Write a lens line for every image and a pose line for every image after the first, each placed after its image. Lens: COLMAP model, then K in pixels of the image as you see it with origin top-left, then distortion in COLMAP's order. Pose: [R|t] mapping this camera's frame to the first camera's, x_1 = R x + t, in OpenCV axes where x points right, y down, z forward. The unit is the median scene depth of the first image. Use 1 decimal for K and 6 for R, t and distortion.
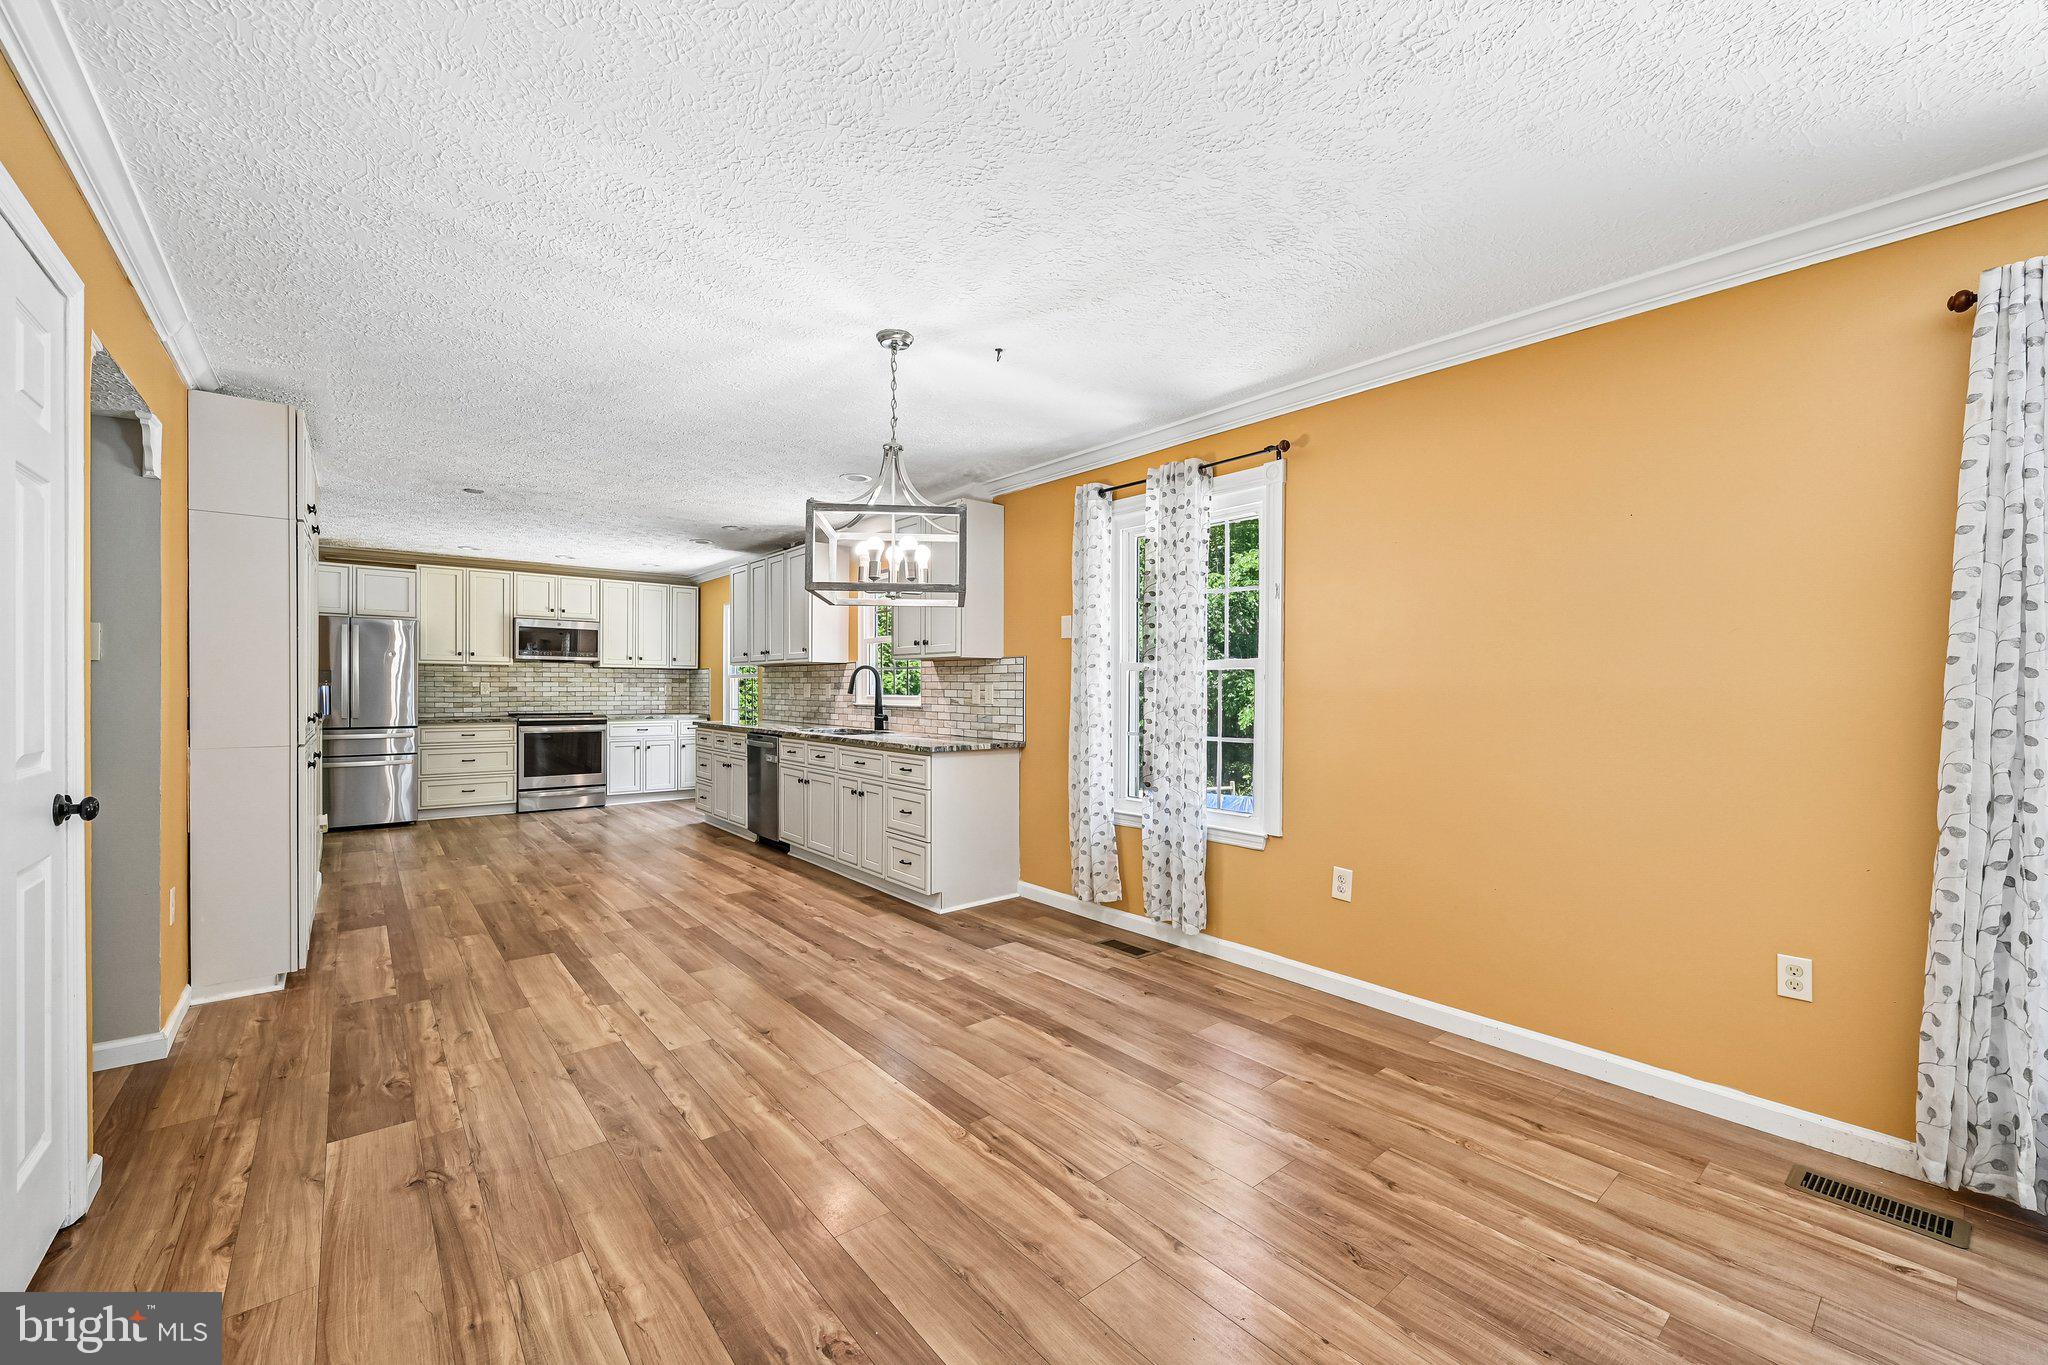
lens RADIAL K [[818.9, 0, 1026.7], [0, 818.9, 690.8], [0, 0, 1]] dist [0.000360, -0.000178]
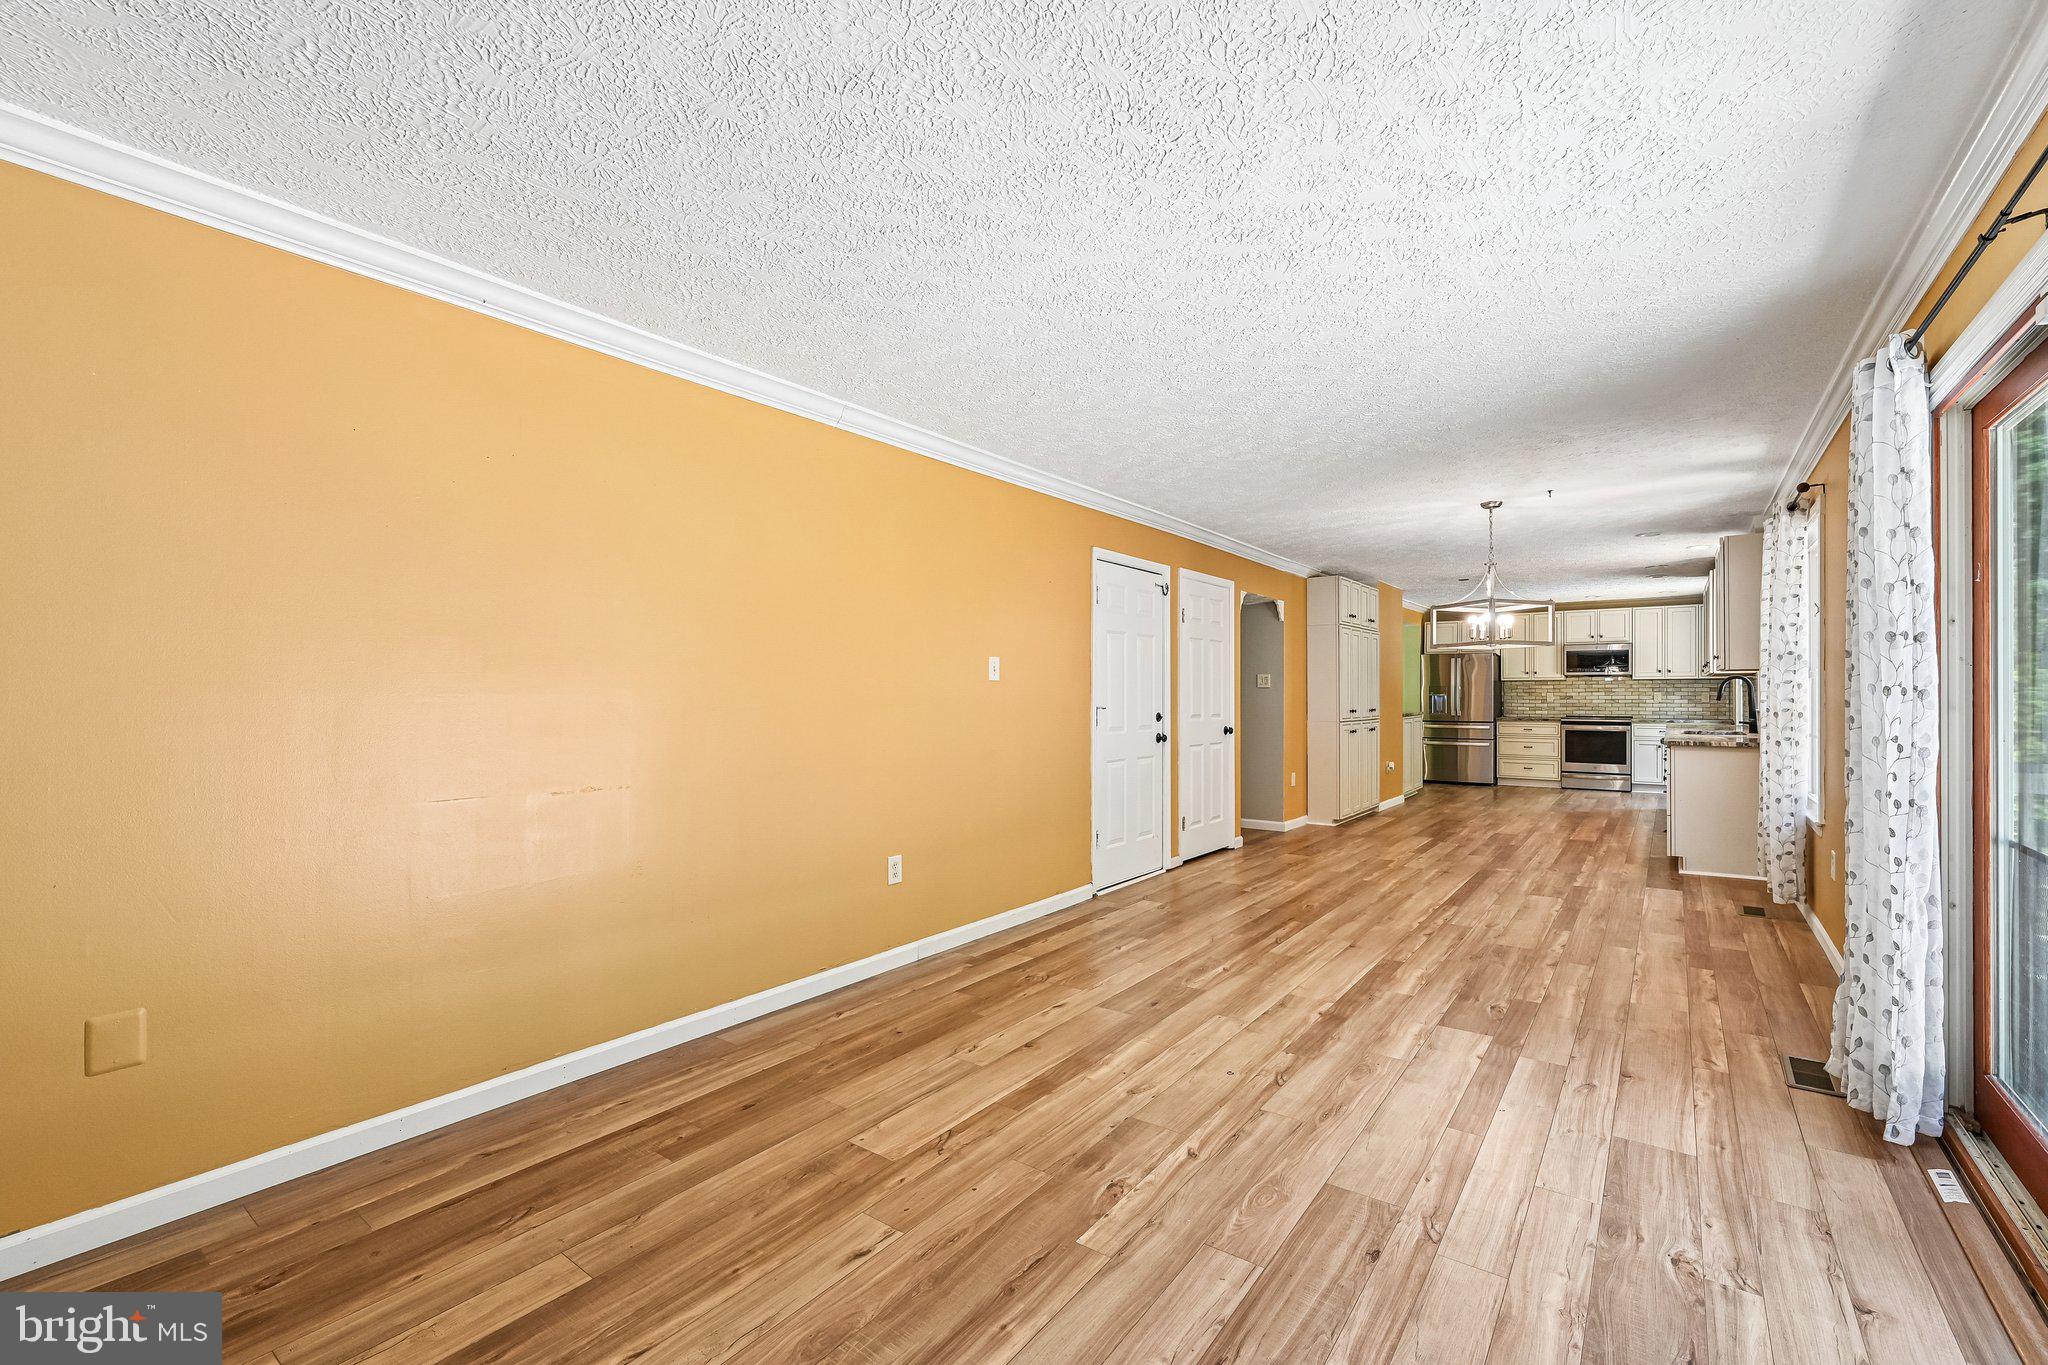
lens RADIAL K [[834.8, 0, 1078.6], [0, 834.8, 693.5], [0, 0, 1]] dist [0.001007, 0.000310]
pose [[0.250981, -0.006267, -0.967972, 0.832587], [-0.001191, 0.999976, -0.006783, 0.002934], [0.967991, 0.002855, 0.250967, -0.209380]]
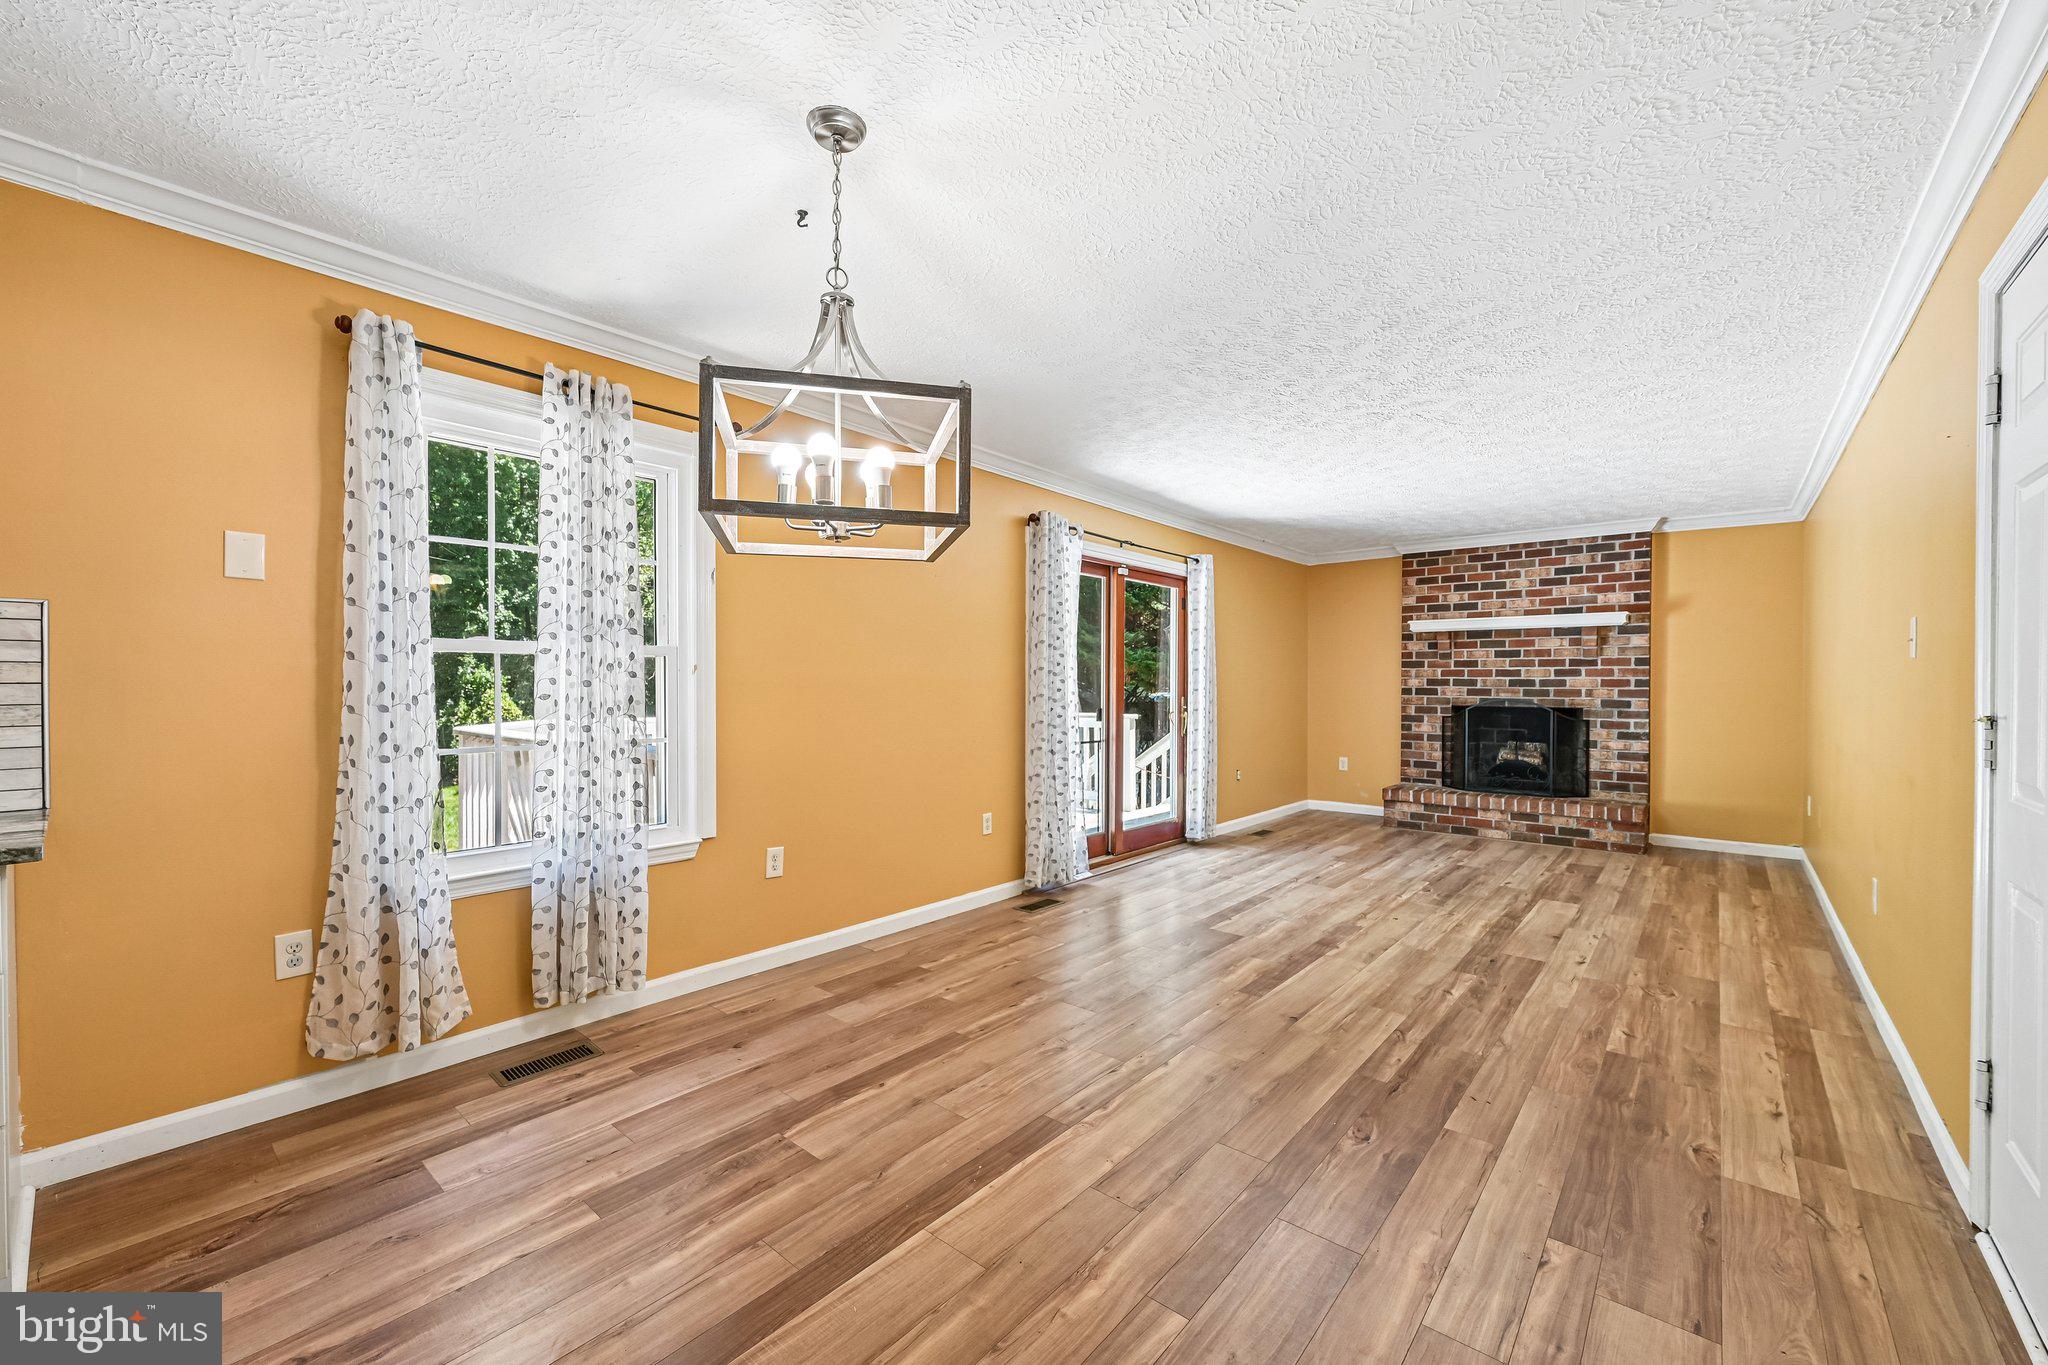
lens RADIAL K [[822.4, 0, 1033.3], [0, 822.4, 689.9], [0, 0, 1]] dist [-0.005609, 0.000131]
pose [[-0.182601, -0.011889, 0.983115, -0.483818], [0.001815, 0.999921, 0.012430, -0.000797], [-0.983185, 0.004054, -0.182565, 0.574911]]
